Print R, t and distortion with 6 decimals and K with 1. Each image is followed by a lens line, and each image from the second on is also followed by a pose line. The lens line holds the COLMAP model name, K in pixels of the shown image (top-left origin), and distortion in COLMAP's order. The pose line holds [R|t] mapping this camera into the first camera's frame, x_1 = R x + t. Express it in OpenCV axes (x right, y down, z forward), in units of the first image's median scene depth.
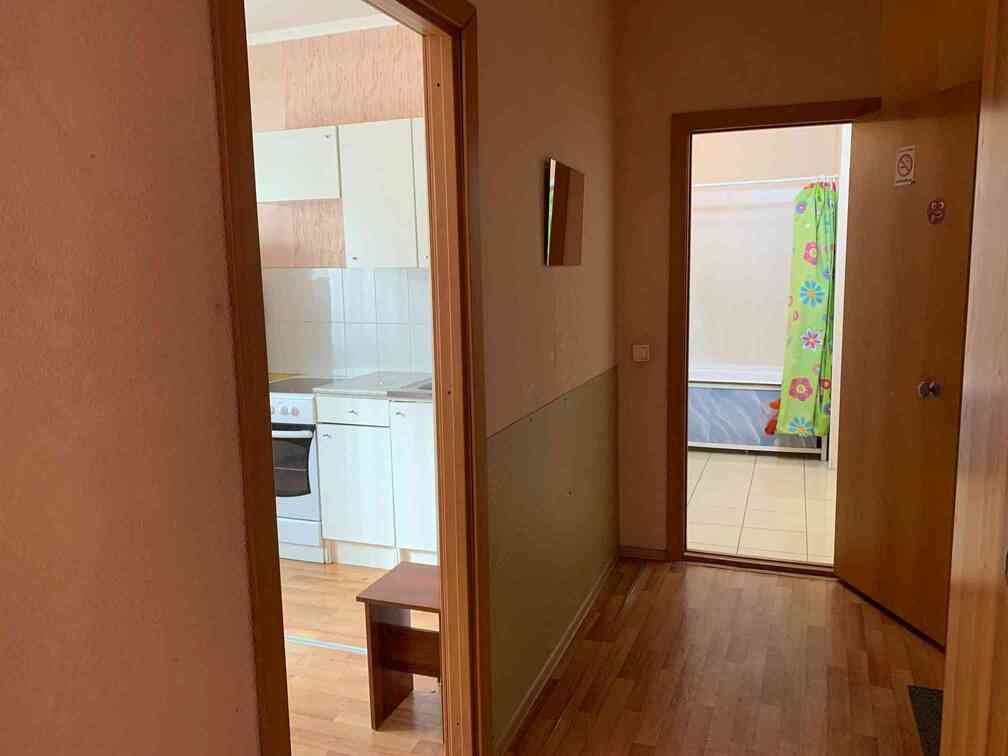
lens RADIAL K [[770.2, 0, 497.1], [0, 770.2, 378.7], [0, 0, 1]] dist [0.062626, -0.102056]
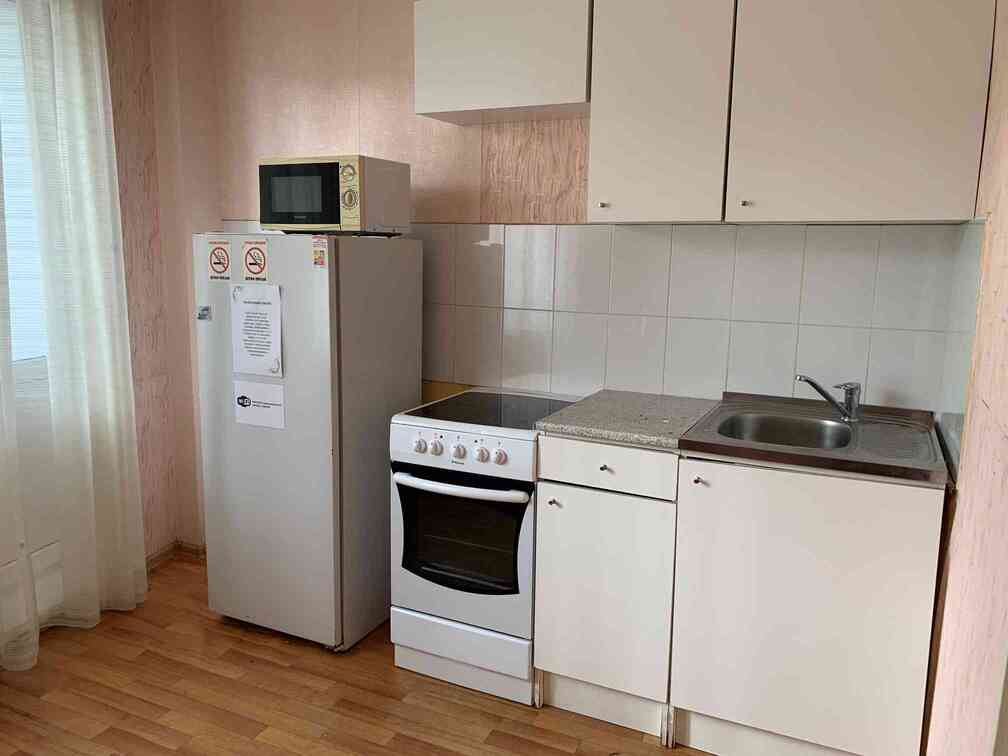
lens RADIAL K [[770.2, 0, 497.1], [0, 770.2, 378.7], [0, 0, 1]] dist [0.062626, -0.102056]
pose [[0.995890, 0.047643, -0.077032, -0.225511], [-0.045480, 0.998527, 0.029603, -0.037174], [0.078328, -0.025978, 0.996589, 0.413001]]
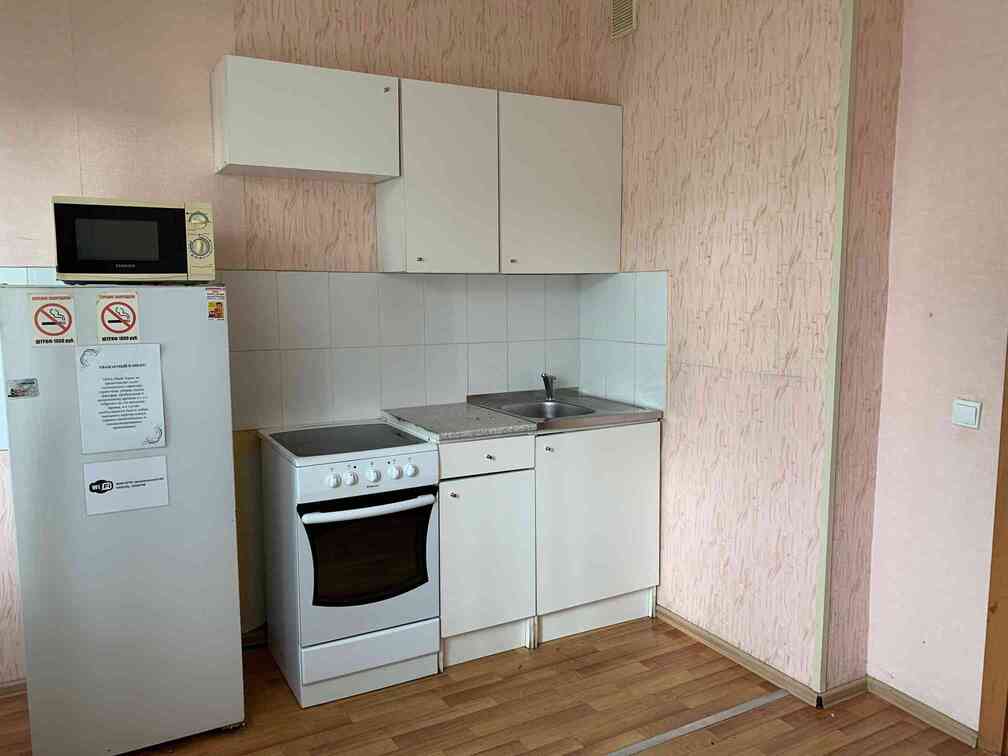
lens RADIAL K [[770.2, 0, 497.1], [0, 770.2, 378.7], [0, 0, 1]] dist [0.062626, -0.102056]
pose [[0.648160, -0.076349, 0.757667, -0.753030], [0.098099, 0.995042, 0.016349, -0.046516], [-0.755159, 0.063730, 0.652436, 0.483202]]
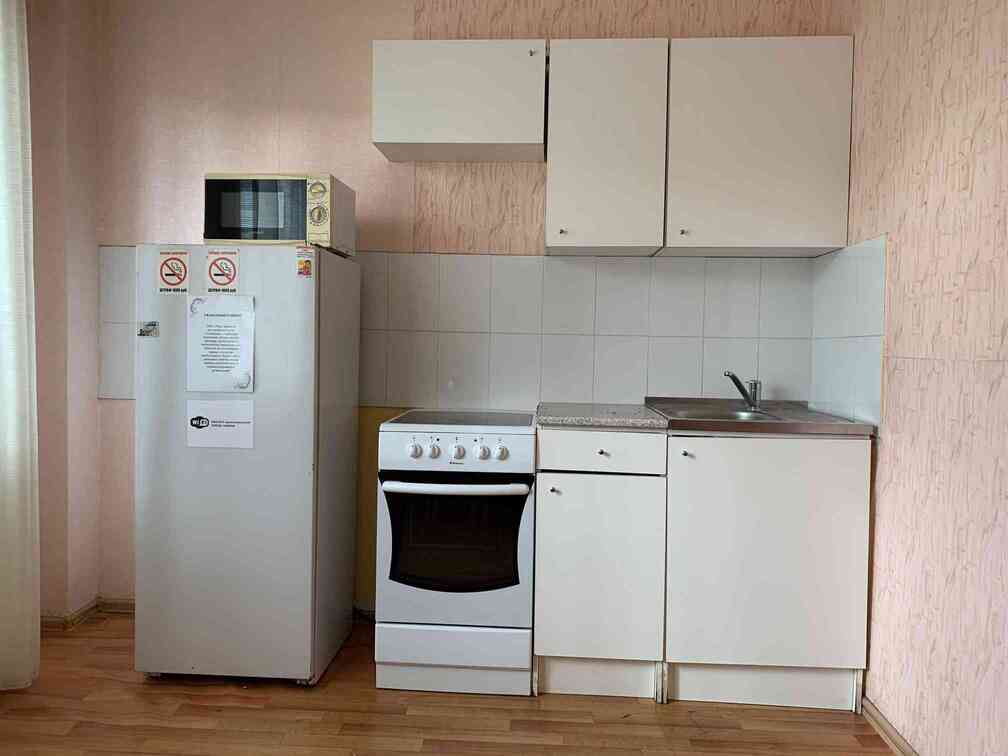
lens RADIAL K [[759.9, 0, 497.8], [0, 759.9, 379.4], [0, 0, 1]] dist [0.062000, -0.086740]
pose [[0.953651, 0.022123, 0.300102, -0.463165], [0.006250, 0.995622, -0.093259, 0.040531], [-0.300851, 0.090812, 0.949338, 0.405163]]
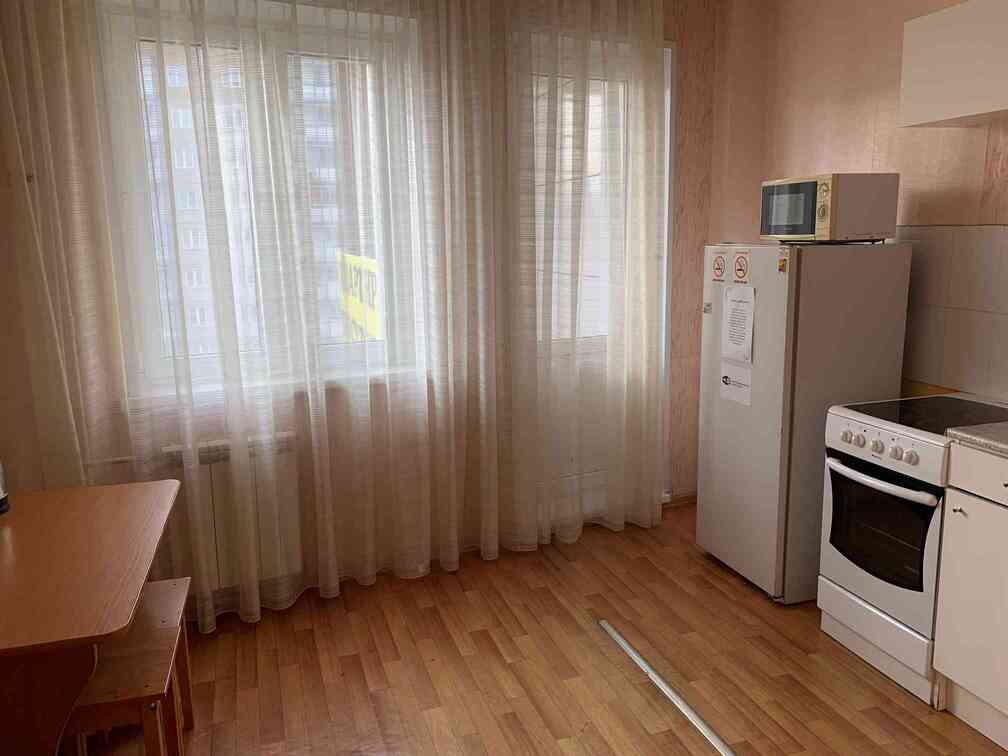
lens RADIAL K [[772.8, 0, 504.0], [0, 772.8, 378.0], [0, 0, 1]] dist [0.007012, 0.010038]
pose [[0.623862, 0.148665, -0.767264, 0.003232], [-0.099360, 0.988862, 0.110813, -0.059612], [0.775192, 0.007103, 0.631685, 0.352522]]
